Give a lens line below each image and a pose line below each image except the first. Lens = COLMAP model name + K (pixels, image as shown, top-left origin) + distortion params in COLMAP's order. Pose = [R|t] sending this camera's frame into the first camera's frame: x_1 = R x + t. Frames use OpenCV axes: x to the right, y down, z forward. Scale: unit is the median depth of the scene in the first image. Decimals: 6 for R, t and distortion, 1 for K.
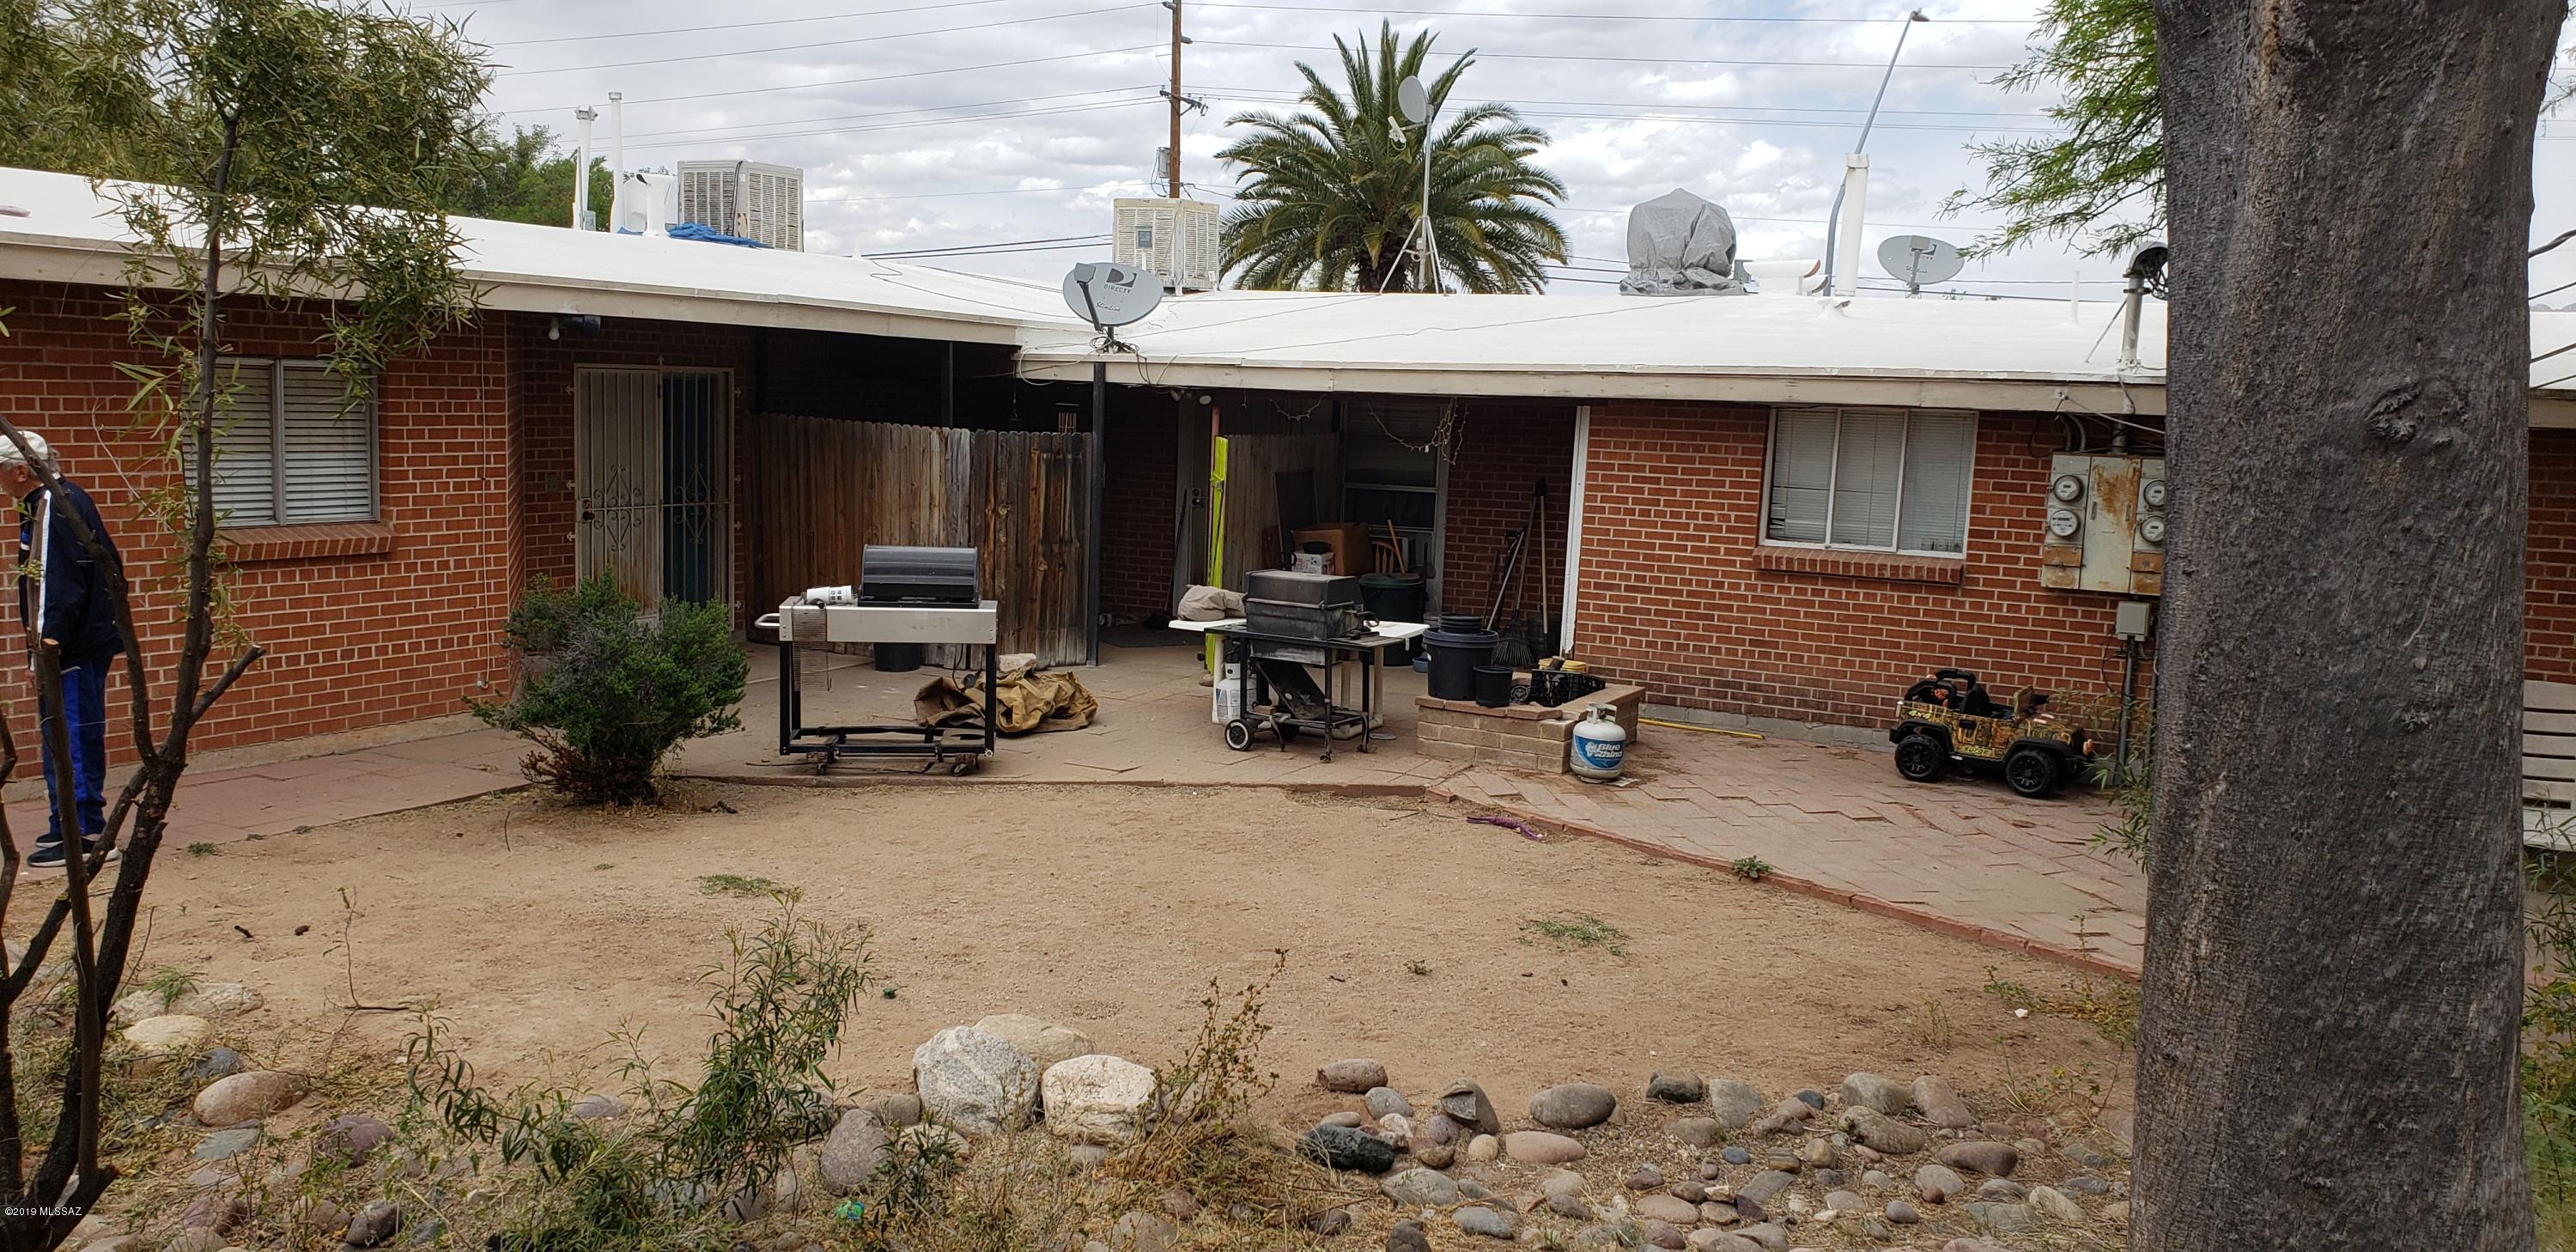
lens RADIAL K [[1935.1, 0, 1289.4], [0, 1935.1, 679.1], [0, 0, 1]] dist [0.232179, -0.000011]
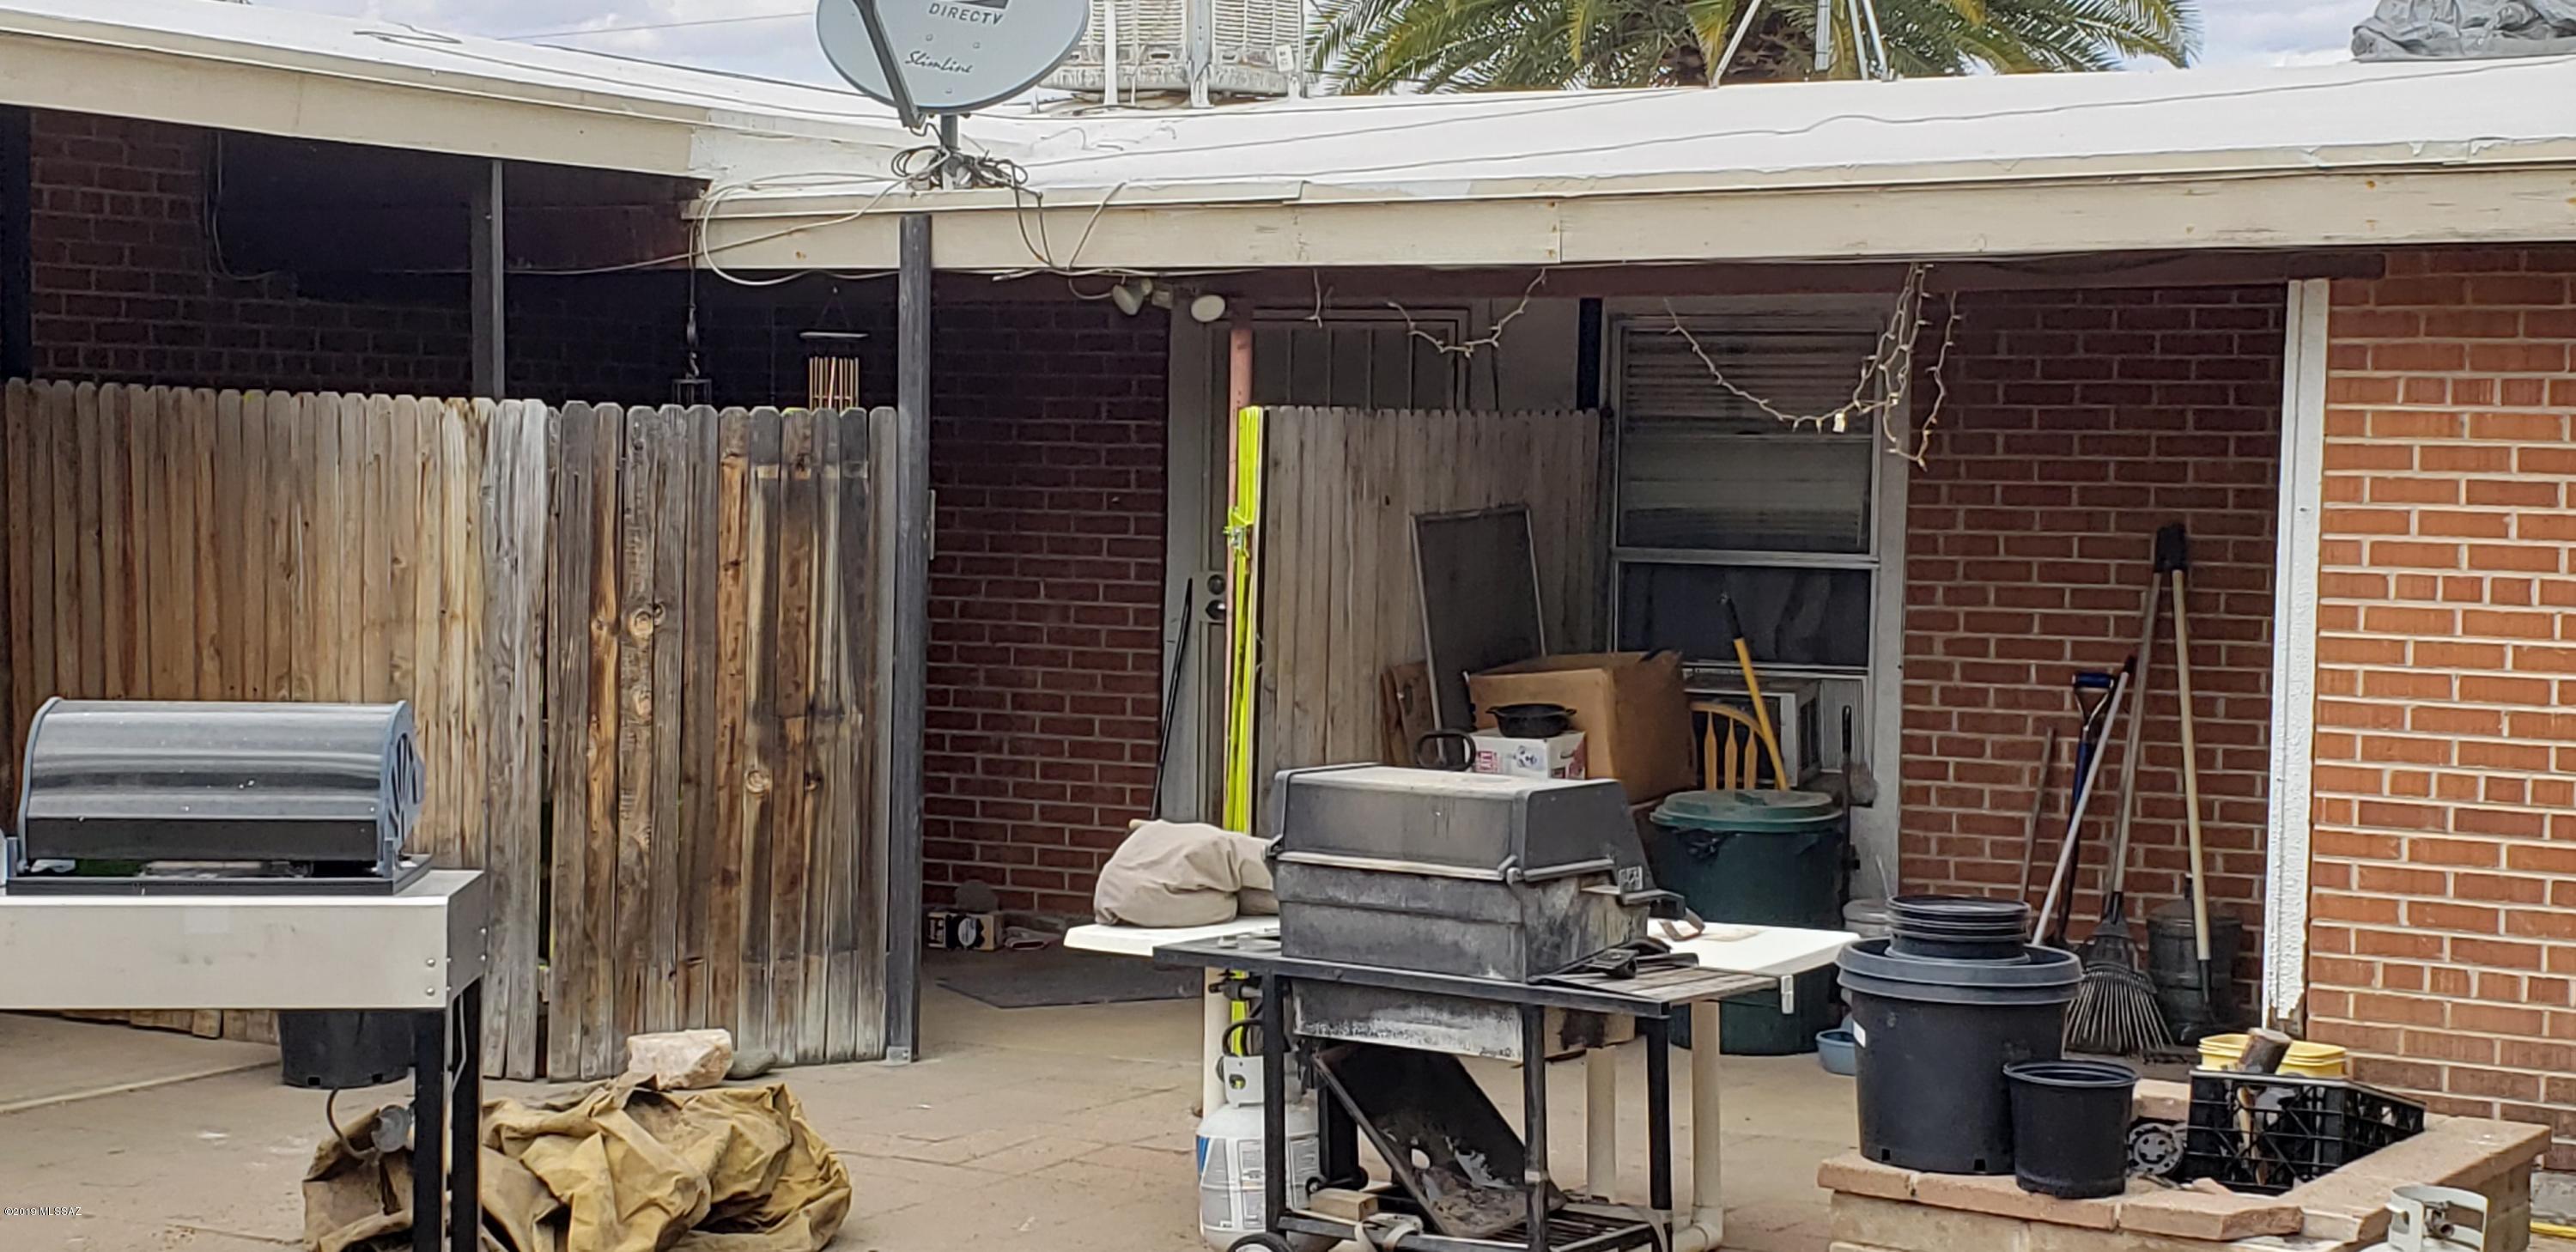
lens RADIAL K [[3846.7, 0, 1284.4], [0, 3846.7, 655.4], [0, 0, 1]] dist [0.245481, -0.883970]
pose [[0.996752, -0.016147, -0.078894, 0.025634], [0.007800, 0.994443, -0.104987, -0.006246], [0.080150, 0.104031, 0.991339, 0.312498]]
